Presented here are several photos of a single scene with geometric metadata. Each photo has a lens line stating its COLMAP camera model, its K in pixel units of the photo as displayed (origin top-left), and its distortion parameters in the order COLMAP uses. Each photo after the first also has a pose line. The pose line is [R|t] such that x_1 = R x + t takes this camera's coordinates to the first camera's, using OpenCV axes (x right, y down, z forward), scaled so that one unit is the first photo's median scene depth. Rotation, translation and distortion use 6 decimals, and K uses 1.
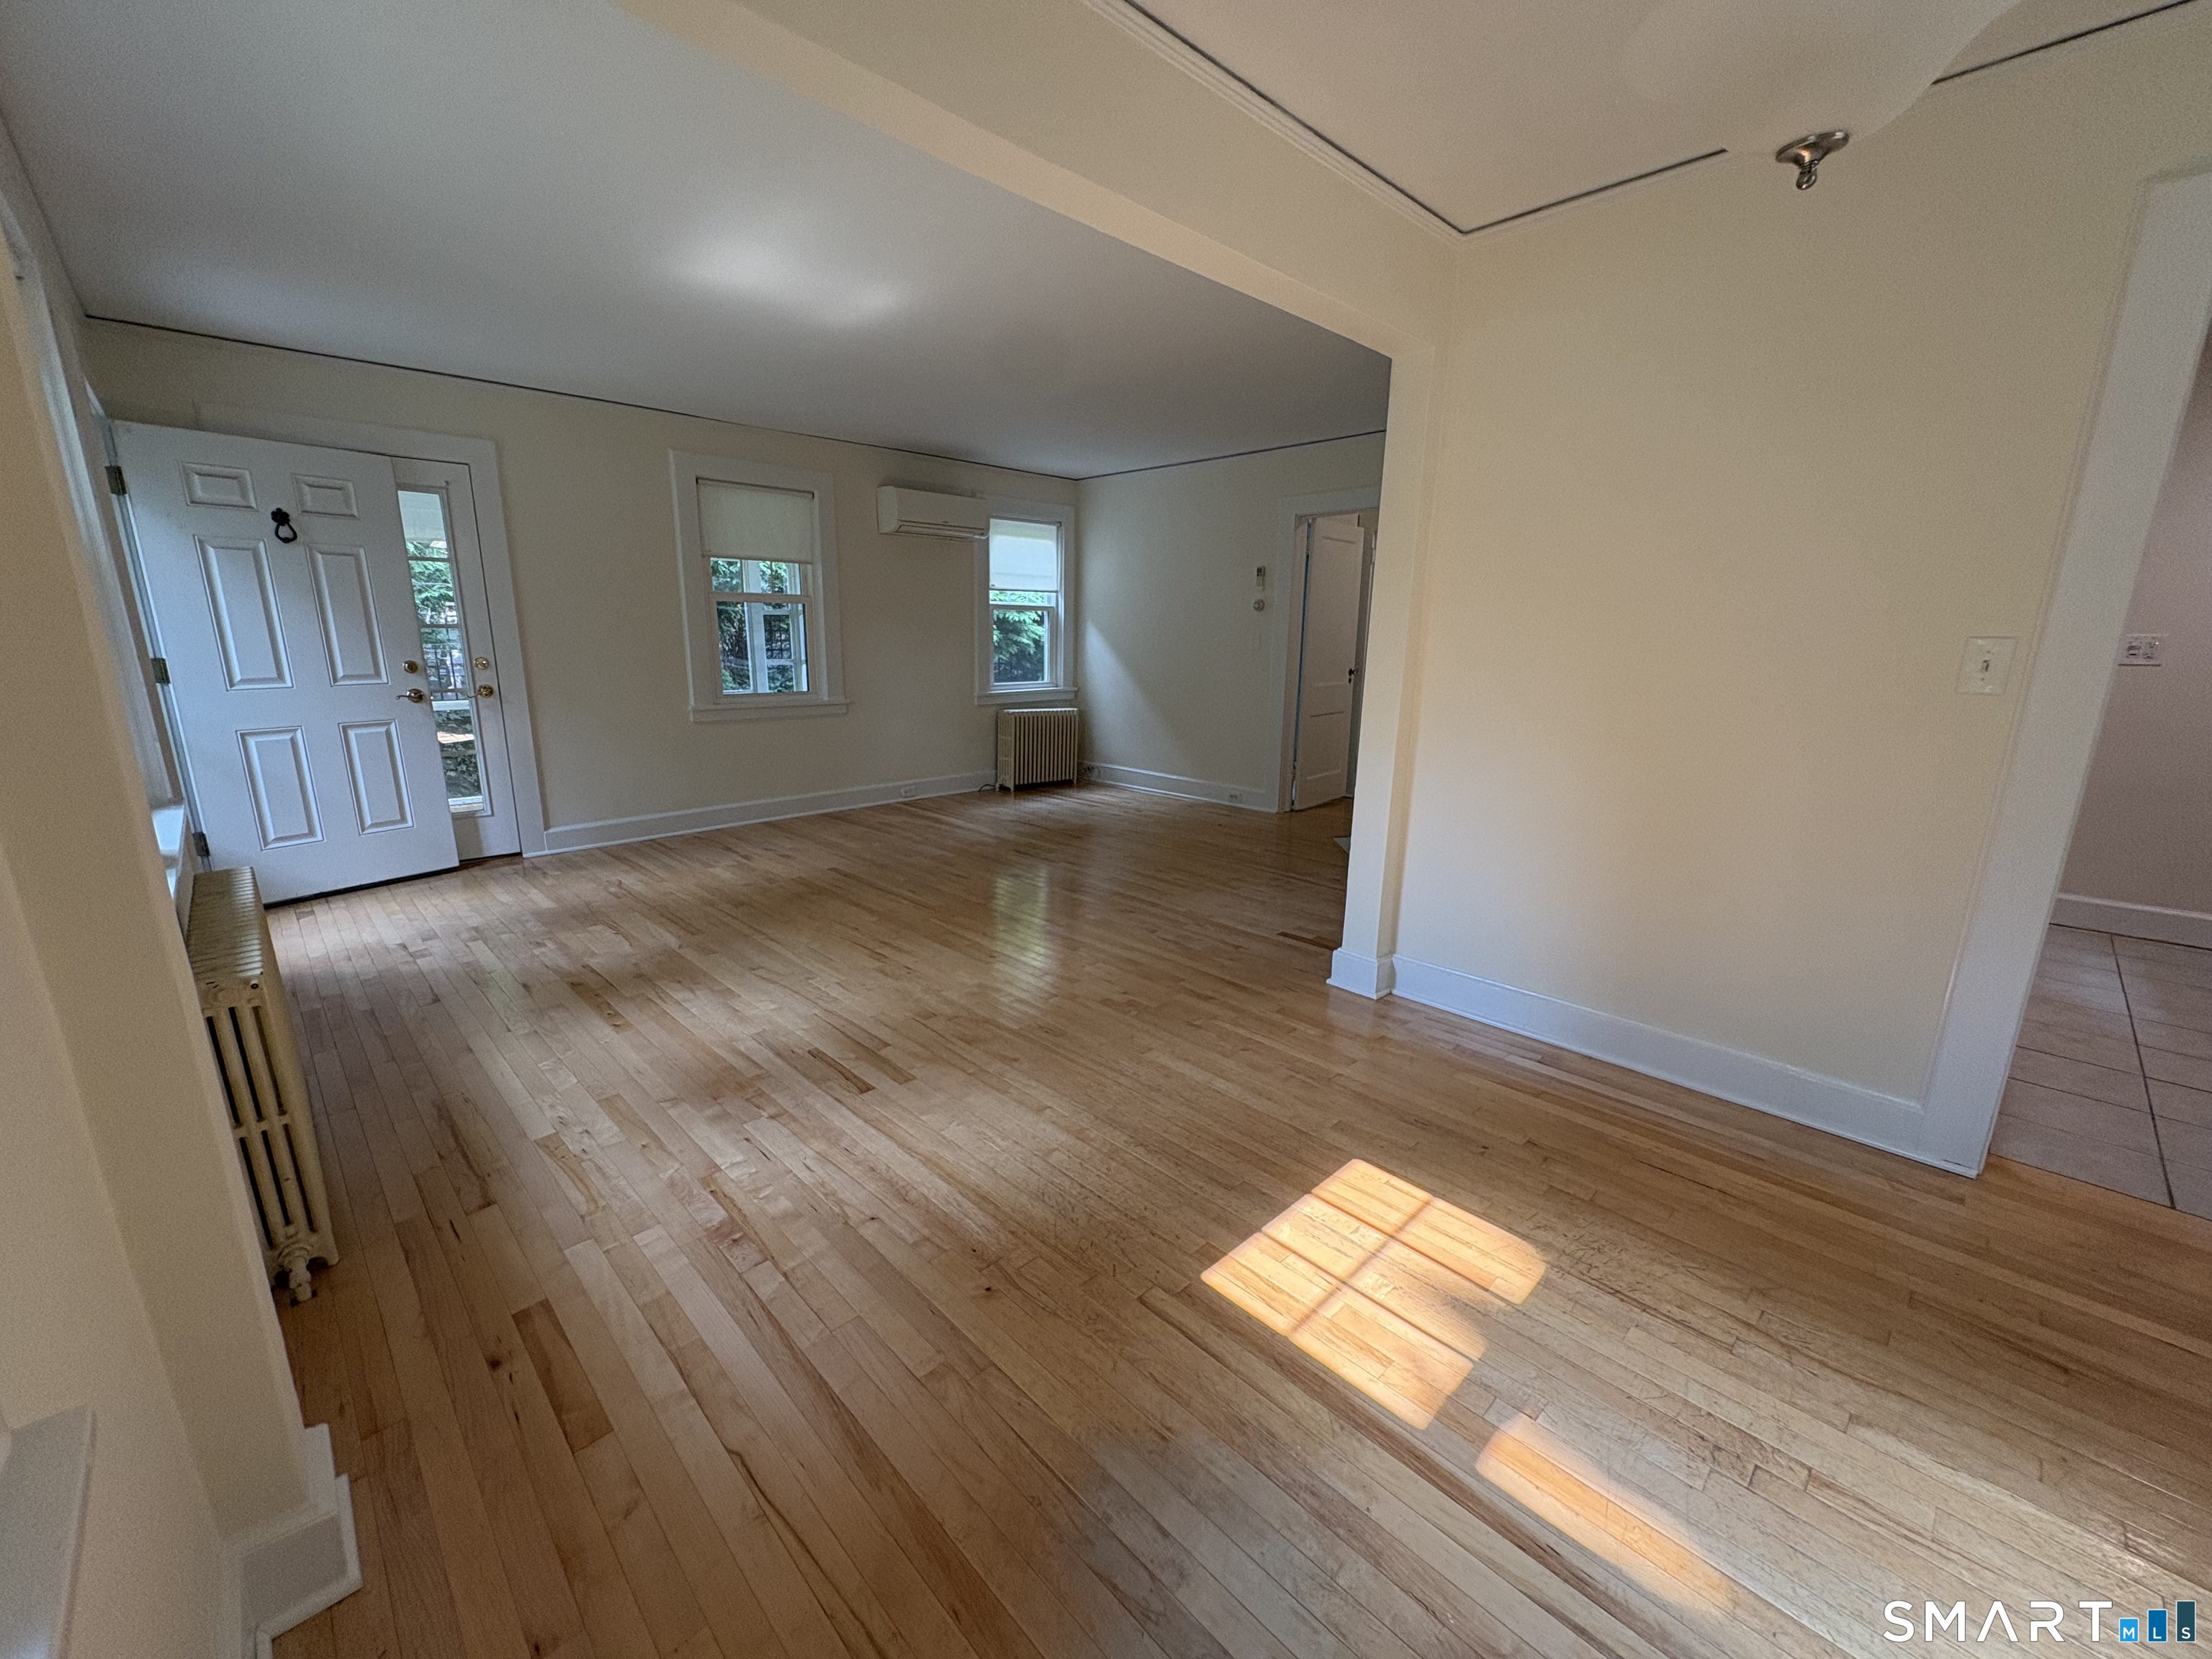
lens RADIAL K [[882.0, 0, 1104.6], [0, 882.0, 835.0], [0, 0, 1]] dist [0.000055, 0.000580]
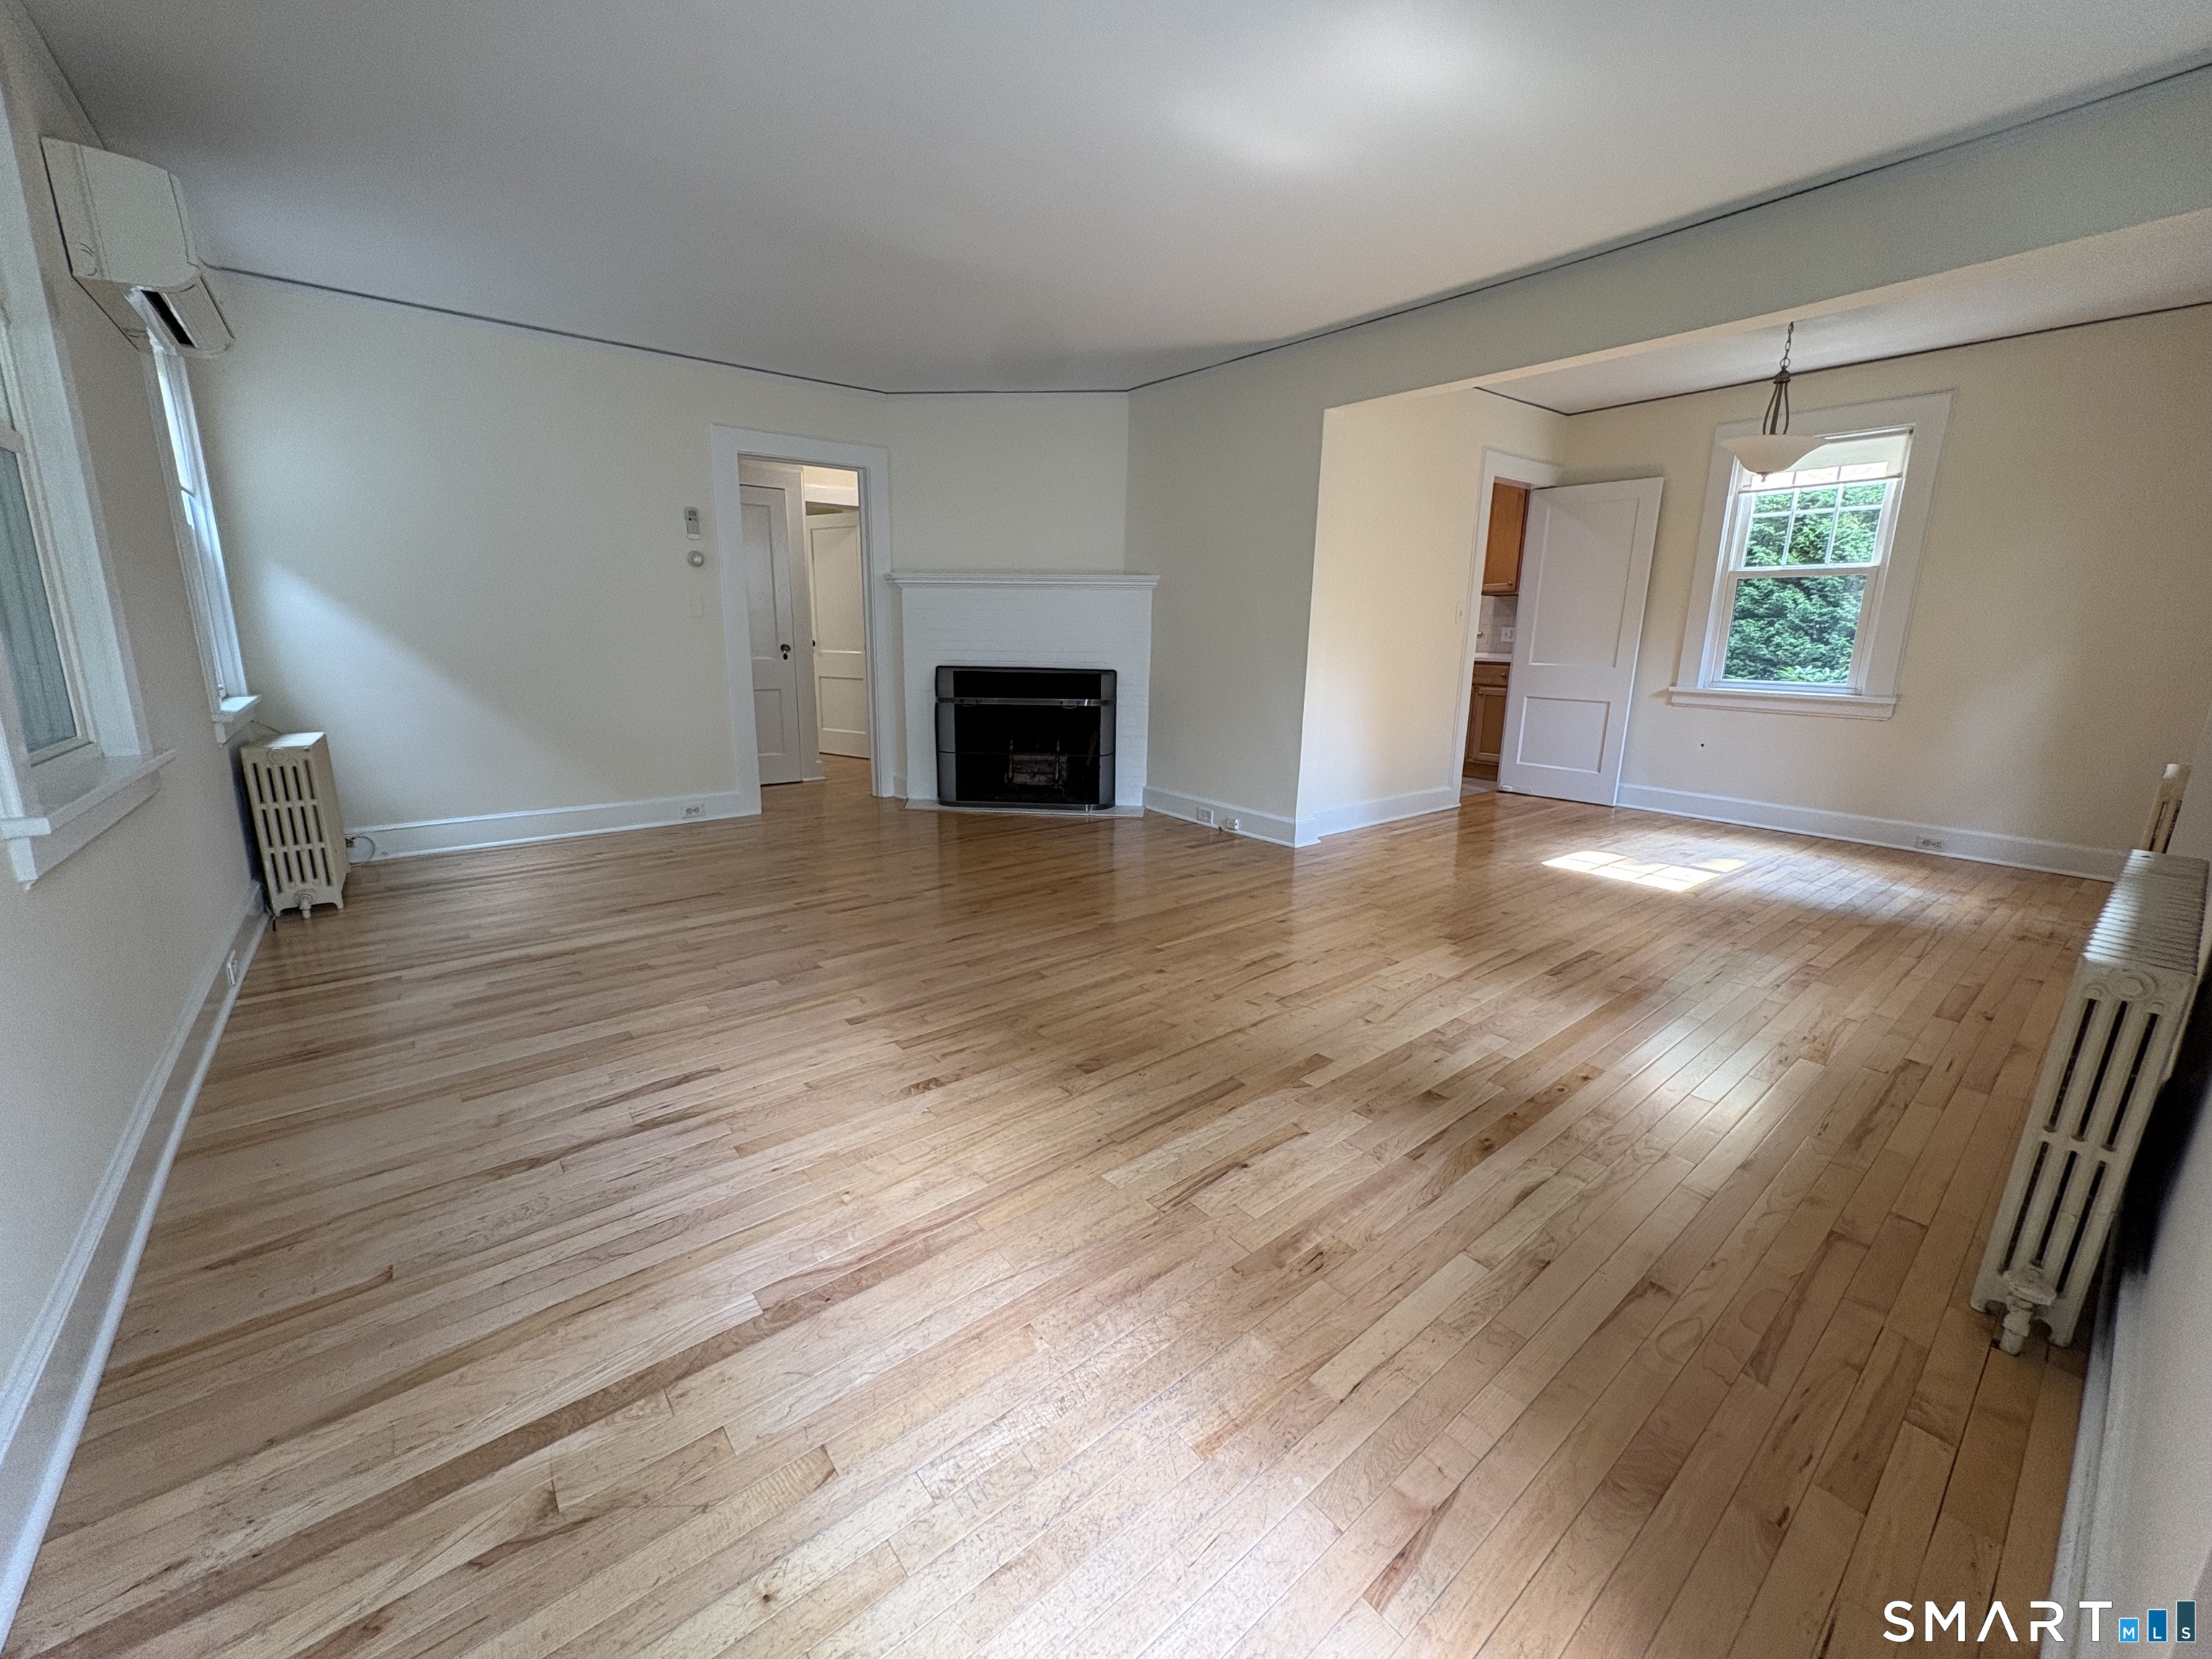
lens RADIAL K [[882.0, 0, 1103.4], [0, 882.0, 829.3], [0, 0, 1]] dist [0.000055, 0.000580]
pose [[0.096550, -0.228824, 0.968668, -1.125888], [0.217750, 0.954496, 0.203772, -0.211333], [-0.971217, 0.191253, 0.141983, 1.094956]]
